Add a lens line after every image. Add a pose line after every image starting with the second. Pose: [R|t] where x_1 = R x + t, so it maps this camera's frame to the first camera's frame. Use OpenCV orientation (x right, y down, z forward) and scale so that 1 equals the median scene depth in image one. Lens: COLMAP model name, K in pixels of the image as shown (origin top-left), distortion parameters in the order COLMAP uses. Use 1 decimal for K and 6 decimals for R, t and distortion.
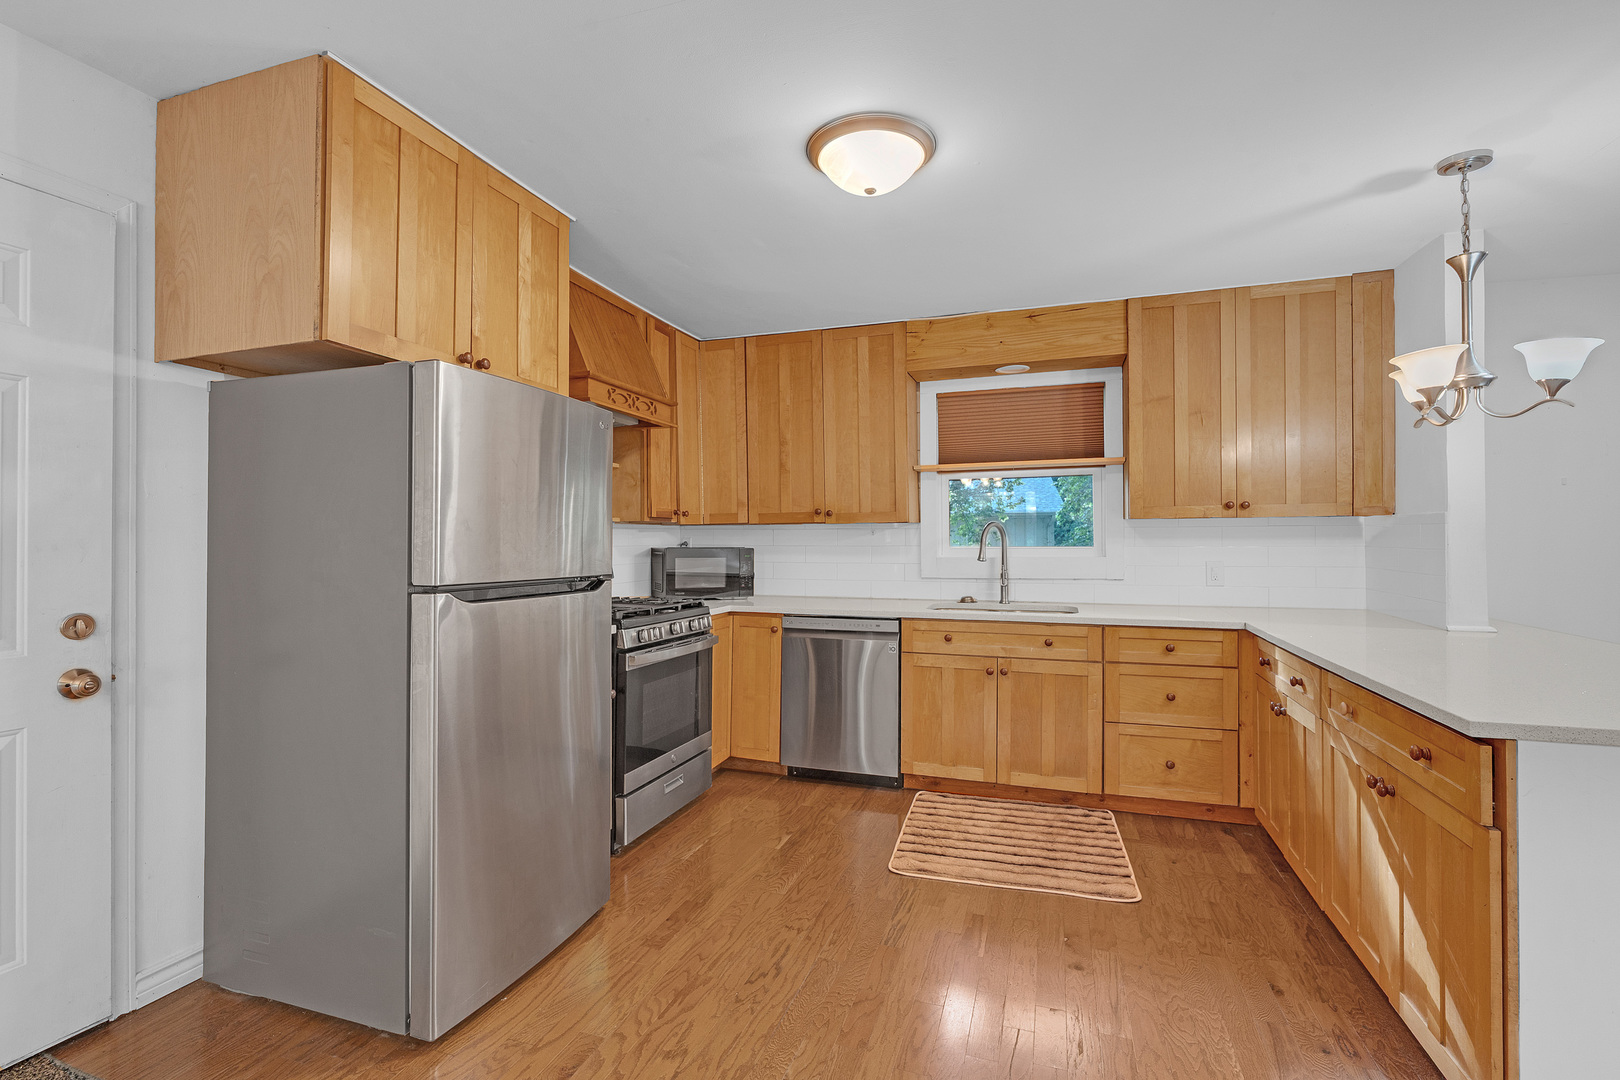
lens RADIAL K [[724.3, 0, 804.8], [0, 724.3, 537.6], [0, 0, 1]] dist [-0.002765, 0.000037]
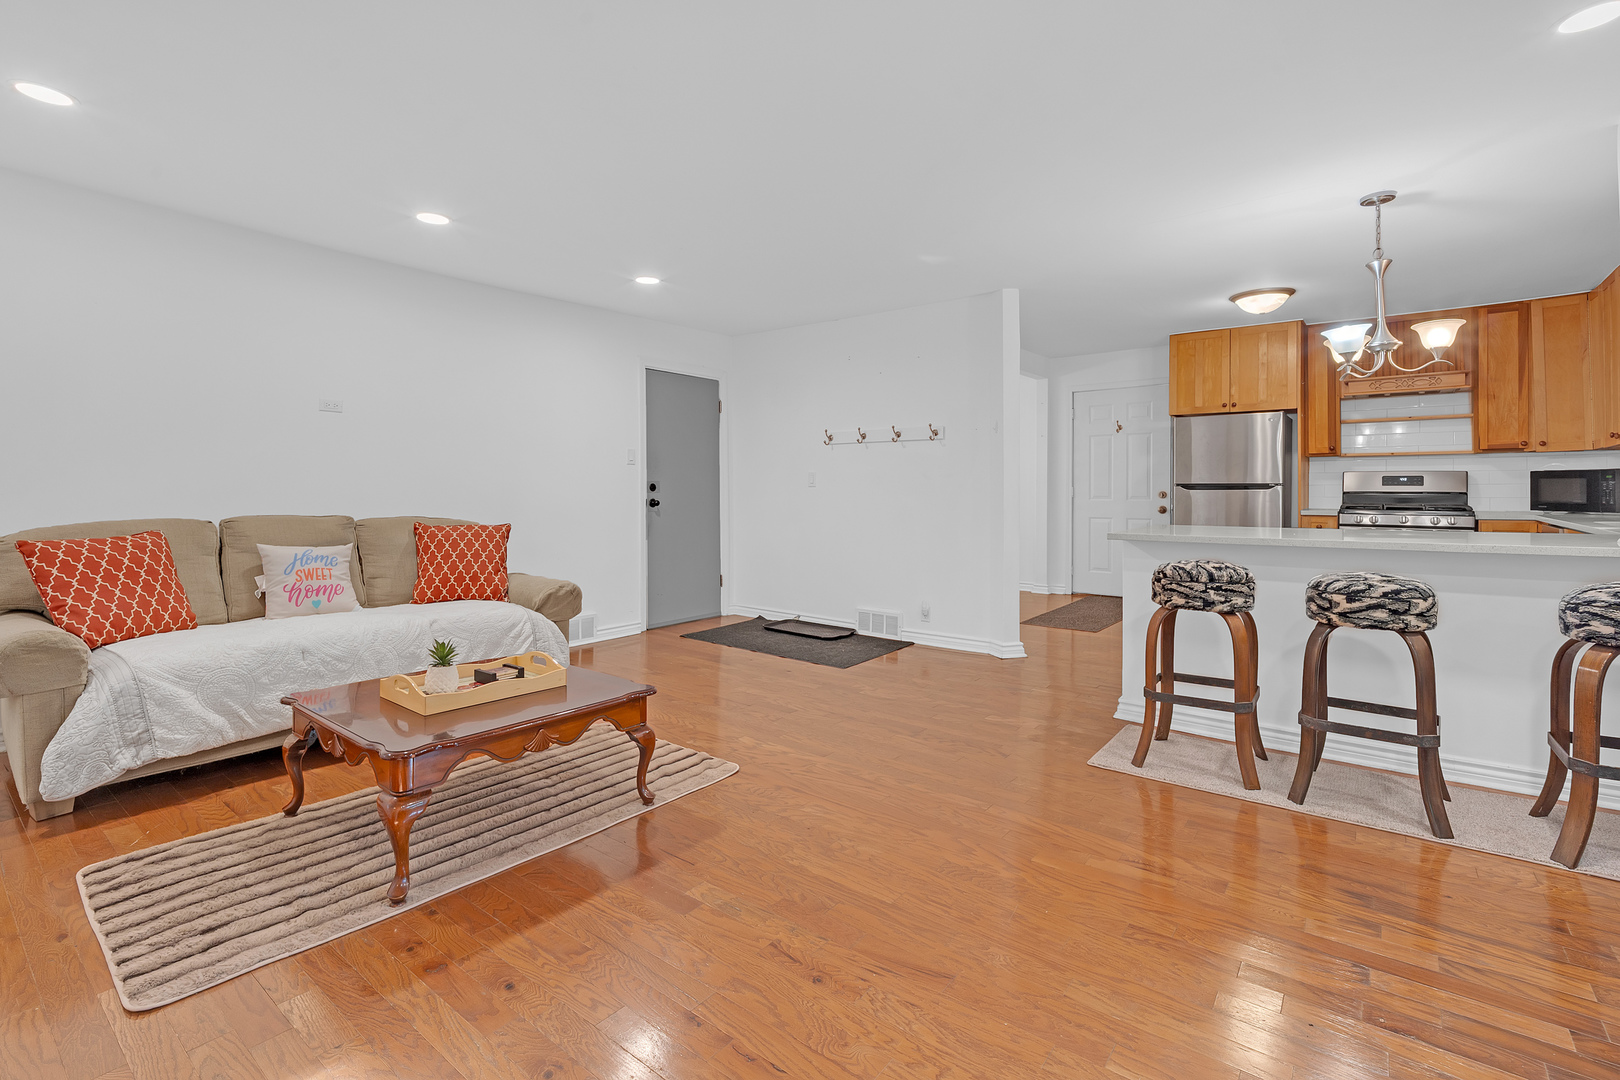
lens RADIAL K [[724.3, 0, 783.8], [0, 724.3, 490.4], [0, 0, 1]] dist [-0.002765, 0.000037]
pose [[-0.345909, 0.003847, -0.938260, 2.993161], [0.009990, 0.999950, 0.000417, 0.070402], [0.938215, -0.009229, -0.345930, 0.399934]]
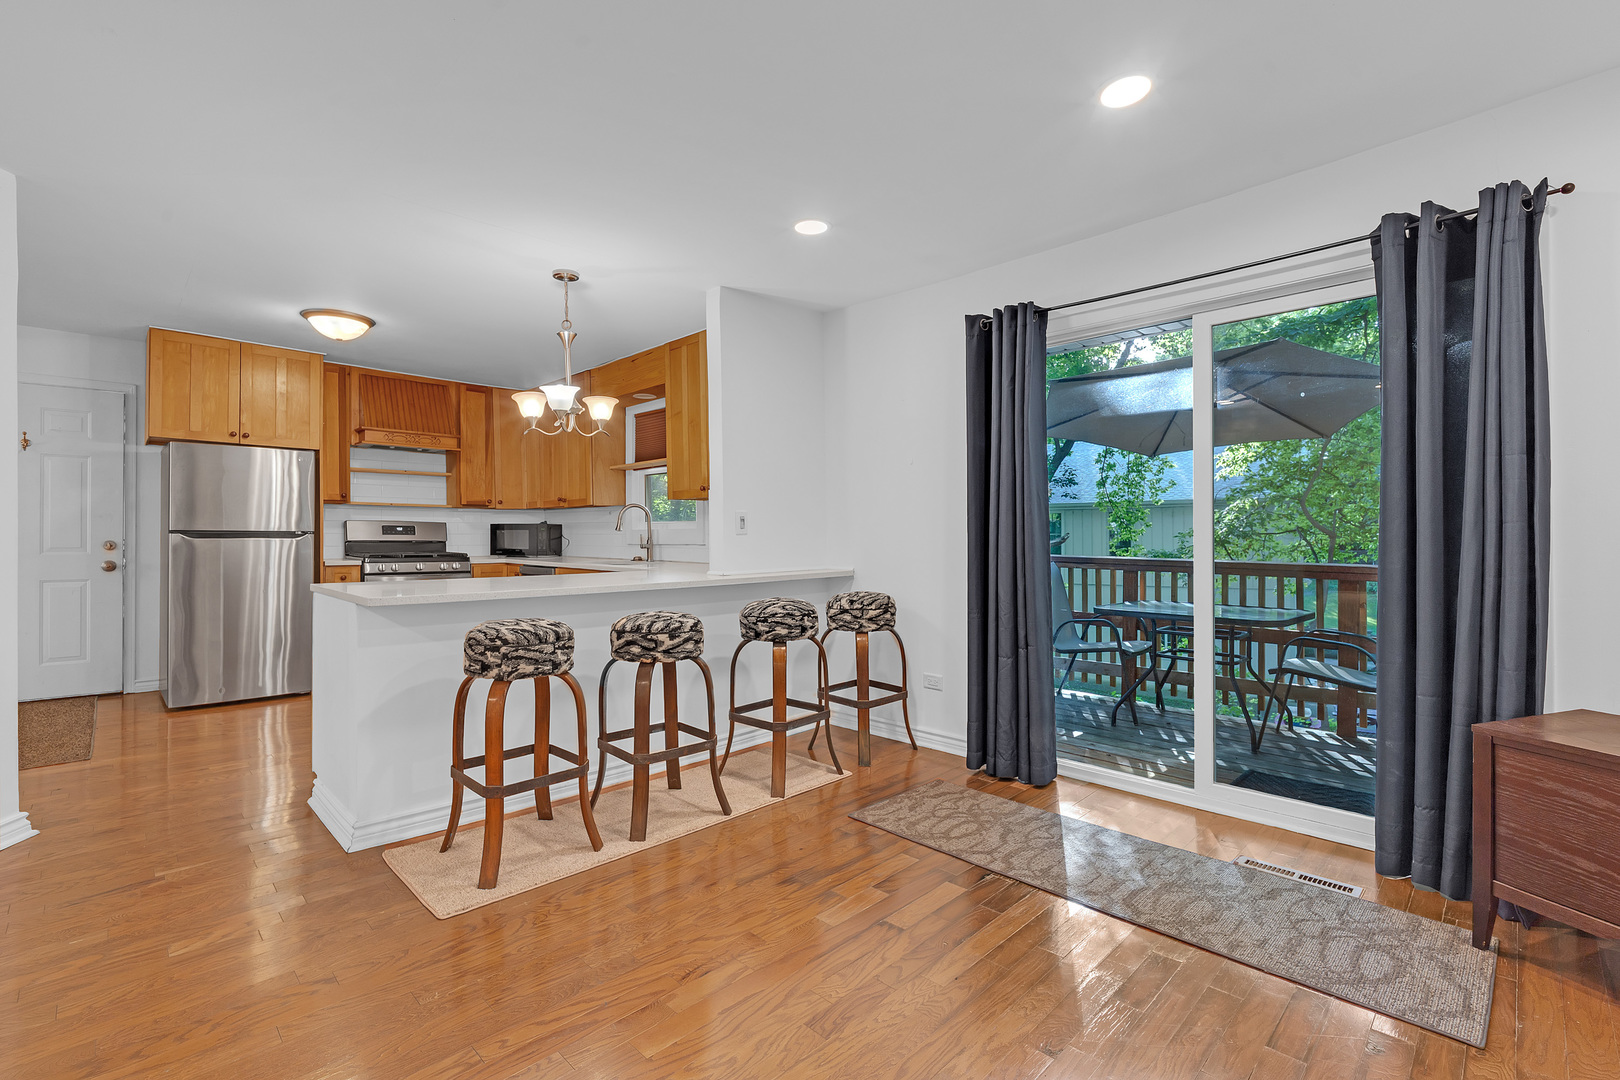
lens RADIAL K [[724.3, 0, 811.1], [0, 724.3, 533.4], [0, 0, 1]] dist [-0.002765, 0.000037]
pose [[0.894440, -0.000056, -0.447187, 2.359248], [0.000878, 0.999998, 0.001631, 0.067220], [0.447187, -0.001851, 0.894439, -0.238160]]
